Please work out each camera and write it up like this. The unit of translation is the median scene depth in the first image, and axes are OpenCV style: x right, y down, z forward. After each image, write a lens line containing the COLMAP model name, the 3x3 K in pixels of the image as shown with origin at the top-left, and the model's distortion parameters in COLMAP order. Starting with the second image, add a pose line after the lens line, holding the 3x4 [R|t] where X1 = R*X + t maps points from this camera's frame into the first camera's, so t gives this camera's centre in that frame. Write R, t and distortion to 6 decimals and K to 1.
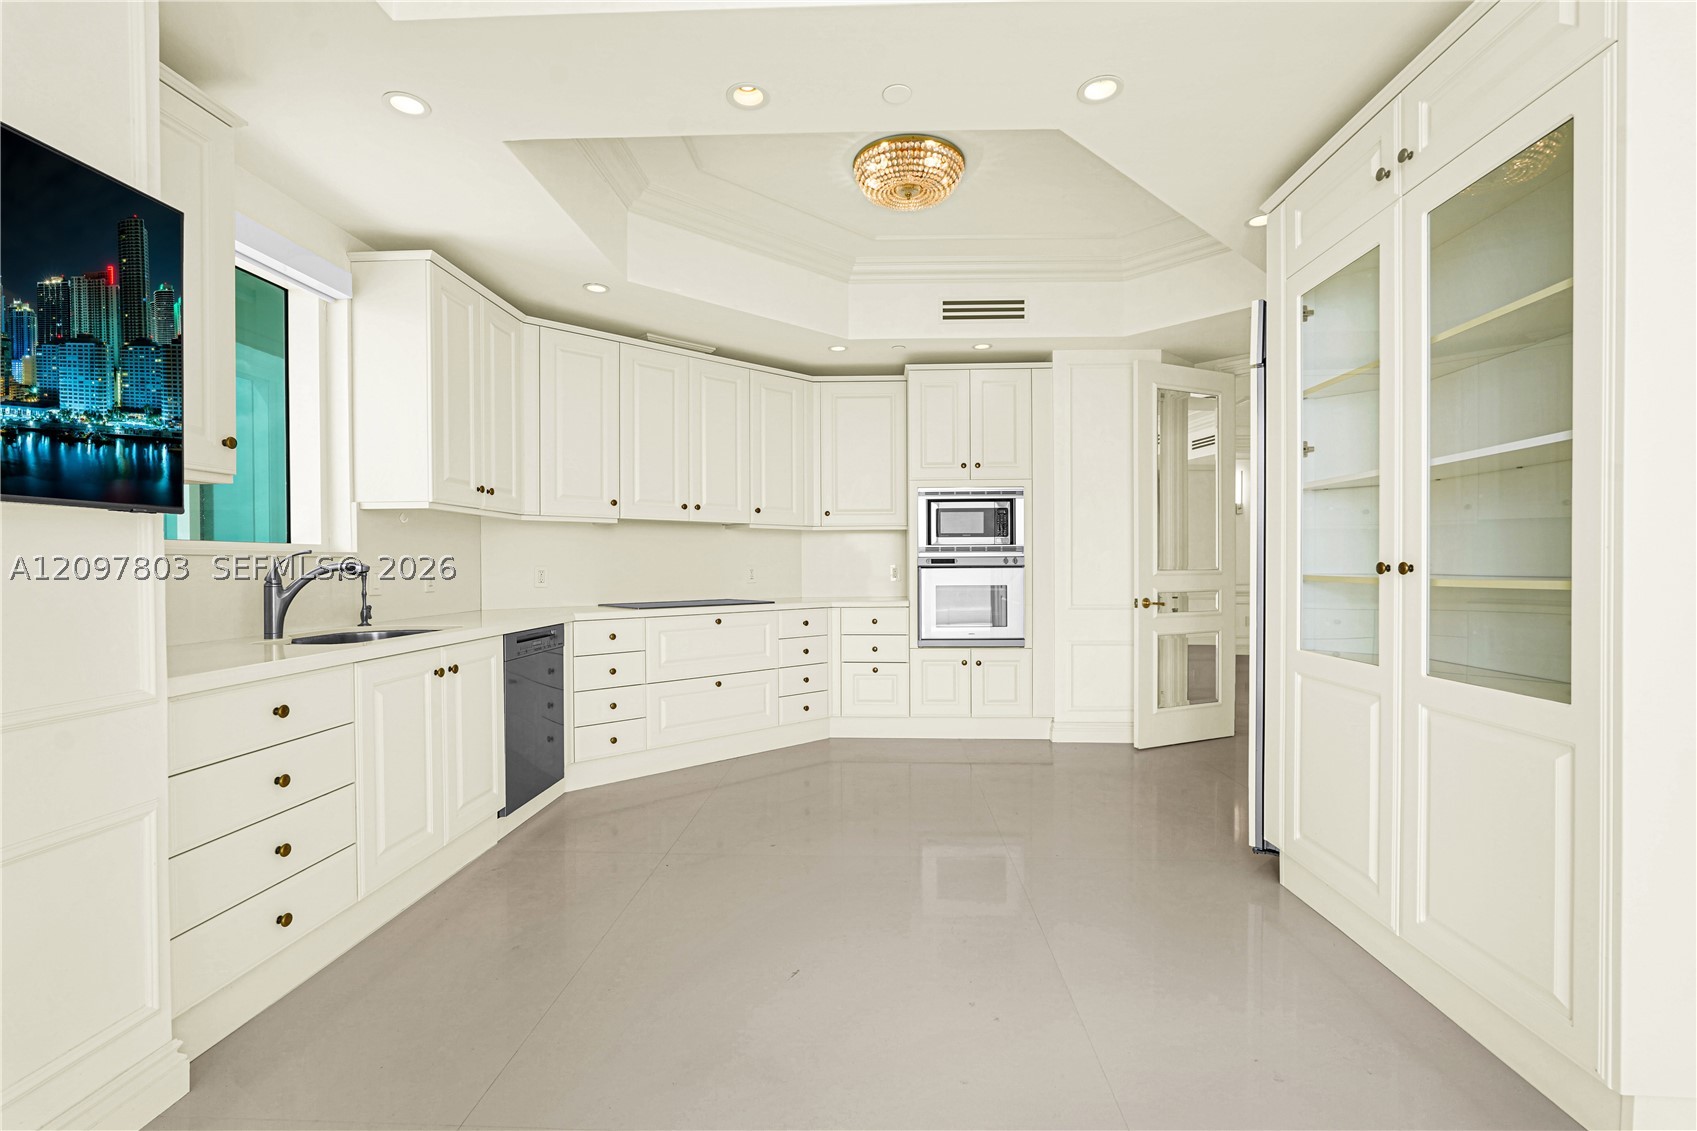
lens RADIAL K [[764.0, 0, 846.4], [0, 764.0, 570.8], [0, 0, 1]] dist [-0.008738, 0.003881]
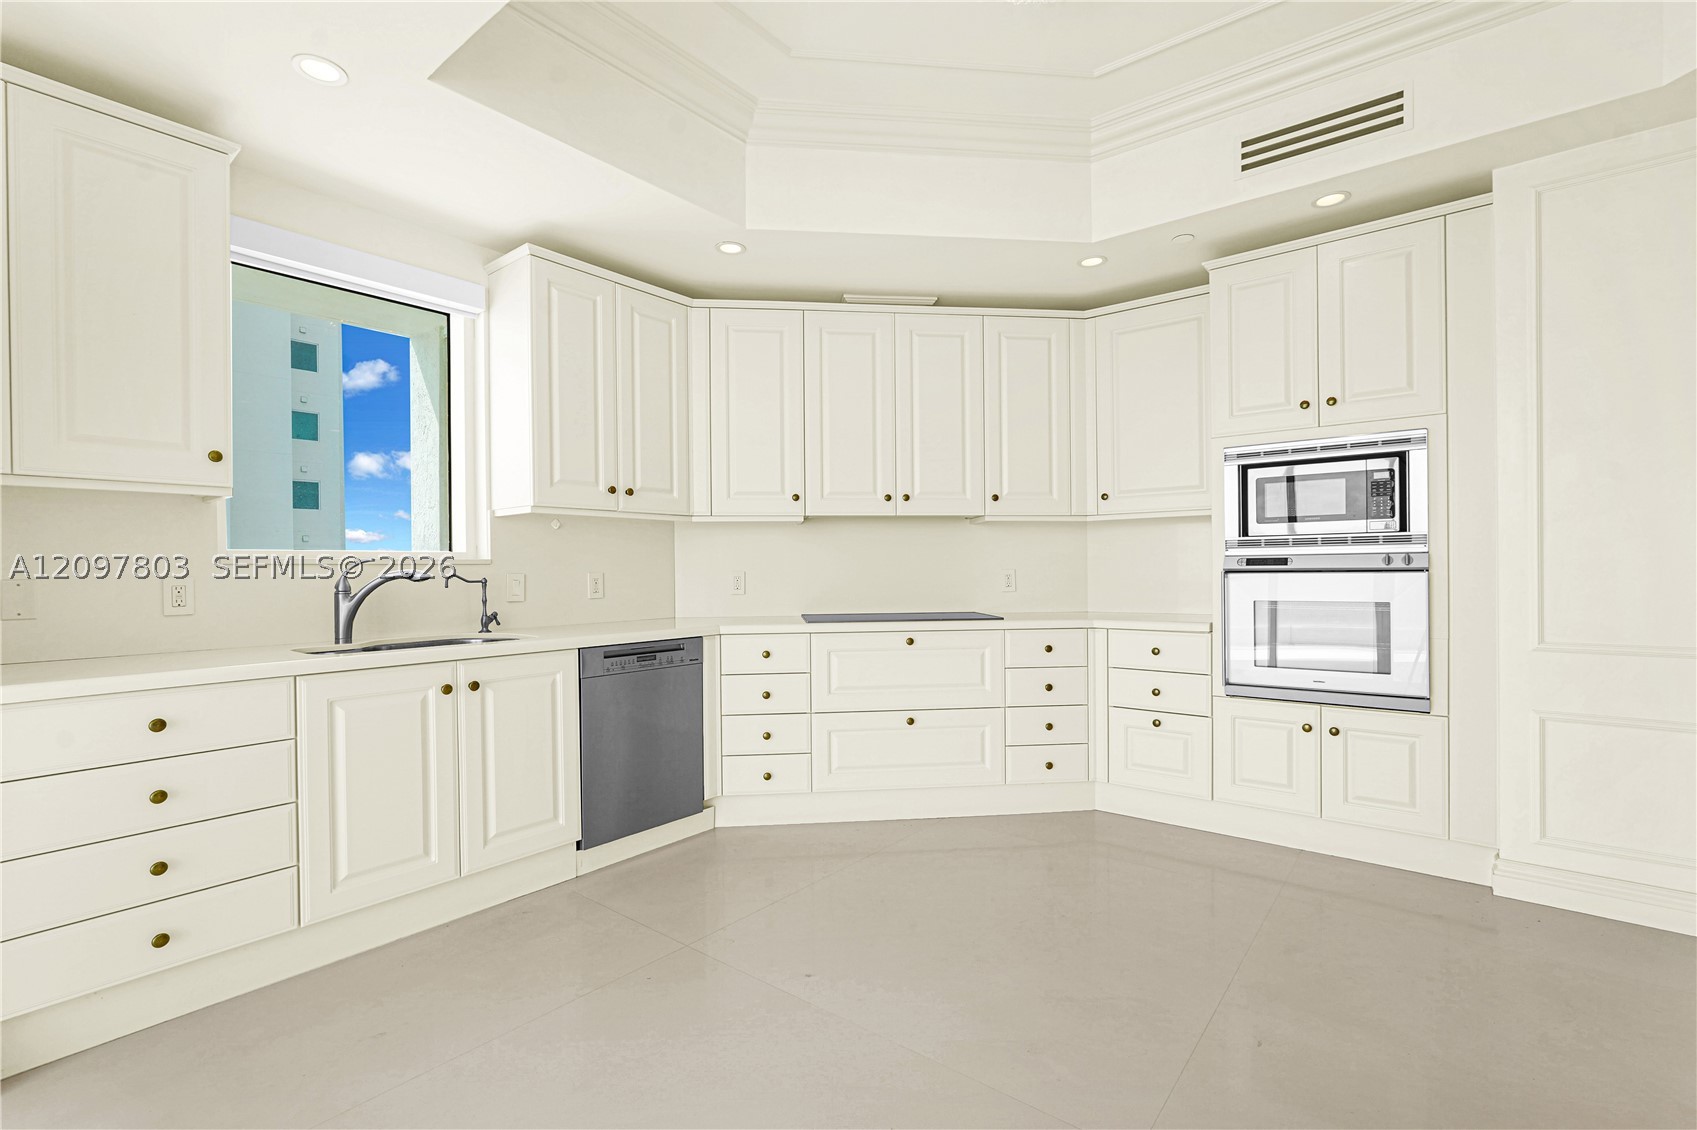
lens RADIAL K [[764.0, 0, 845.2], [0, 764.0, 572.6], [0, 0, 1]] dist [-0.008738, 0.003881]
pose [[0.807674, -0.001387, -0.589628, 0.241143], [0.000692, 0.999999, -0.001404, -0.003403], [0.589629, 0.000726, 0.807674, 0.327088]]
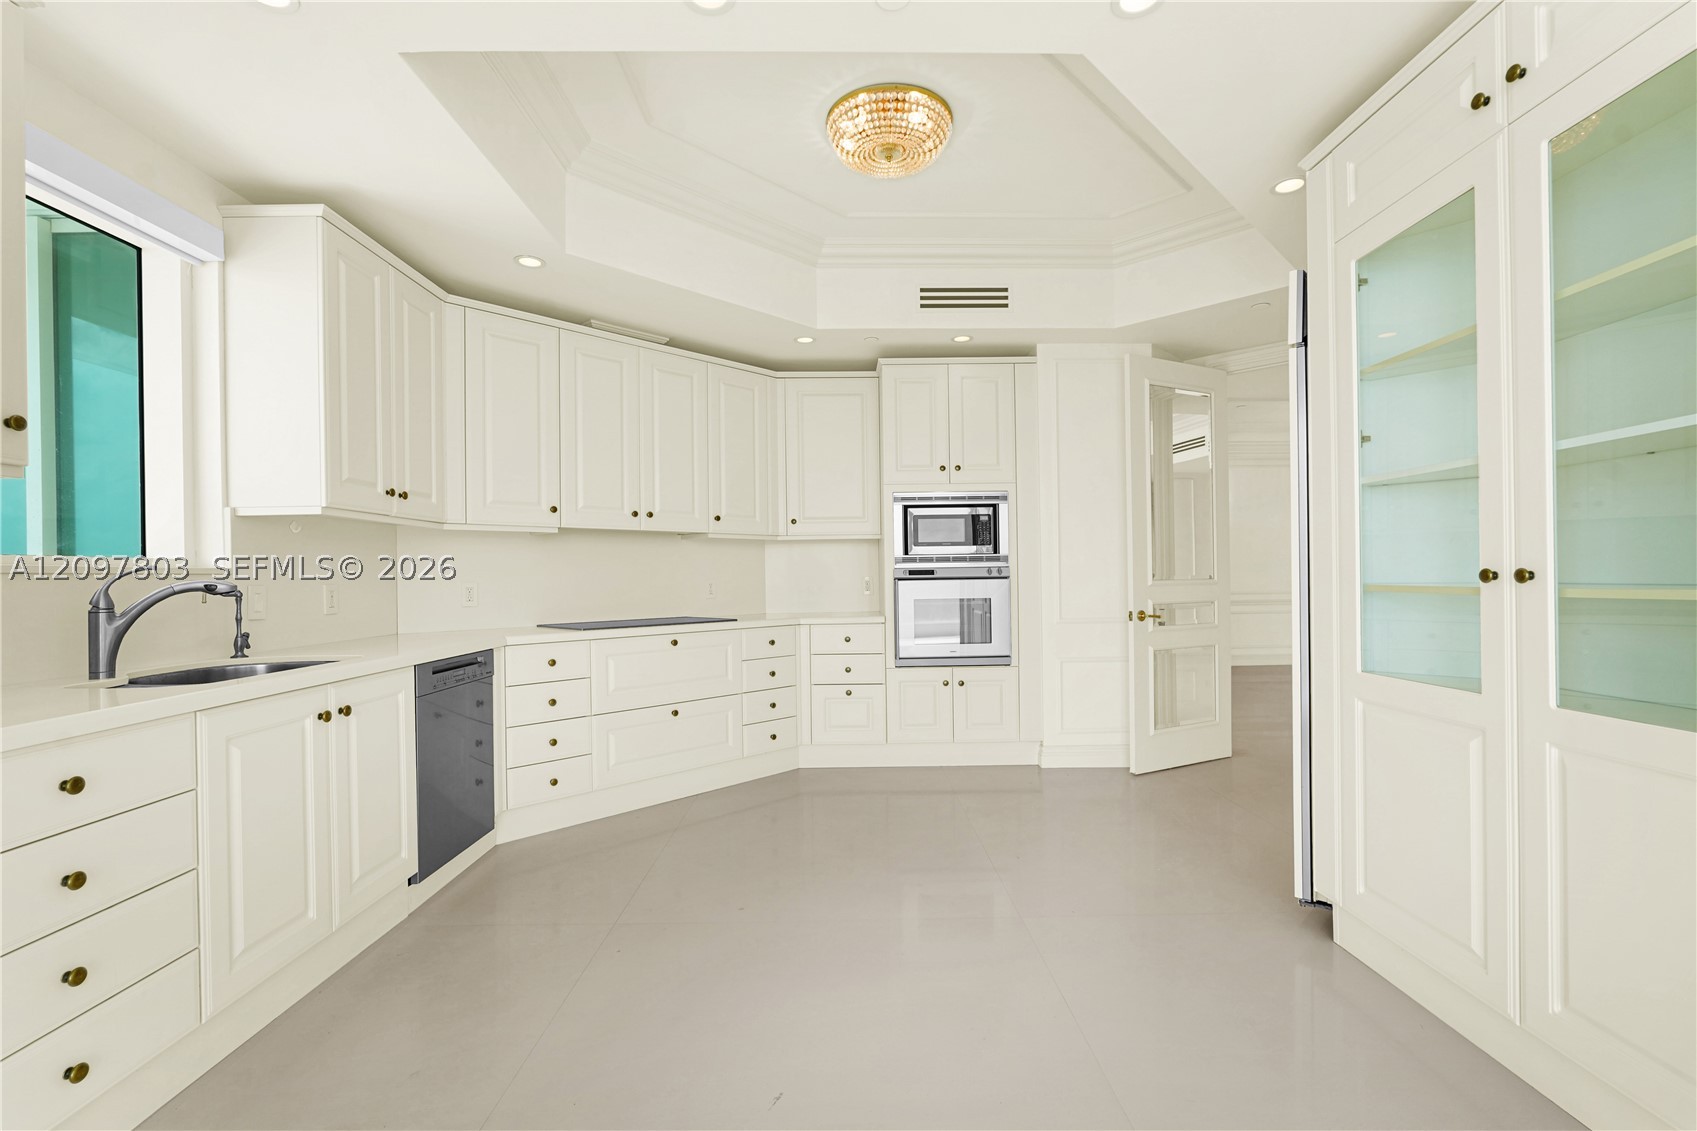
lens RADIAL K [[764.0, 0, 844.8], [0, 764.0, 575.6], [0, 0, 1]] dist [-0.008738, 0.003881]
pose [[0.998458, -0.009100, 0.054759, -0.017425], [0.009635, 0.999908, -0.009512, -0.001269], [-0.054667, 0.010024, 0.998454, 0.101015]]
